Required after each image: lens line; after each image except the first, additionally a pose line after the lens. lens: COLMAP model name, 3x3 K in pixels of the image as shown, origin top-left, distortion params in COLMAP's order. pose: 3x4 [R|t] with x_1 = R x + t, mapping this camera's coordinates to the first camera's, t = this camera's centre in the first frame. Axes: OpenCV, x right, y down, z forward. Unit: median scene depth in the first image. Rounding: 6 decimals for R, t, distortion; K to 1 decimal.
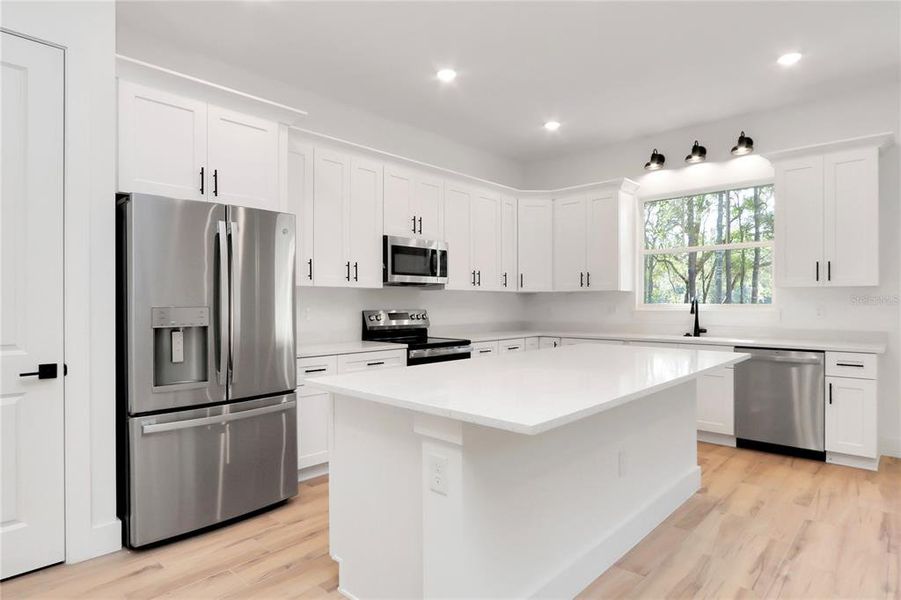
lens RADIAL K [[499.3, 0, 447.5], [0, 499.3, 303.7], [0, 0, 1]] dist [-0.001360, -0.000677]
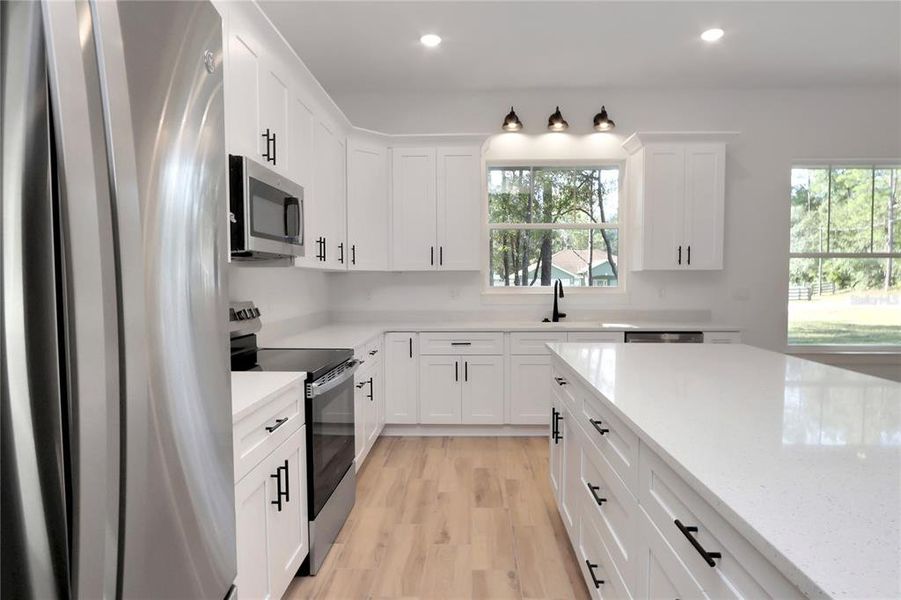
lens RADIAL K [[517.3, 0, 445.0], [0, 517.3, 298.1], [0, 0, 1]] dist [0.001013, 0.000391]
pose [[0.765270, -0.023443, 0.643283, -0.279045], [0.002642, 0.999443, 0.033279, -0.010401], [-0.643704, -0.023768, 0.764905, 0.427681]]
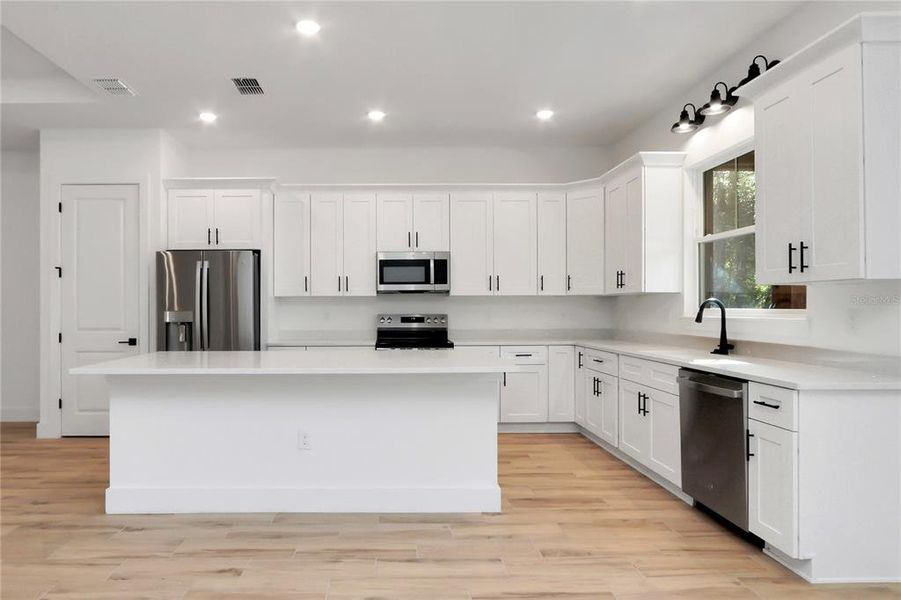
lens RADIAL K [[513.8, 0, 397.2], [0, 513.8, 308.5], [0, 0, 1]] dist [-0.003326, 0.000156]
pose [[0.686137, -0.001009, -0.727472, 0.749681], [0.001277, 0.999999, -0.000182, -0.000262], [0.727471, -0.000804, 0.686138, 0.166193]]
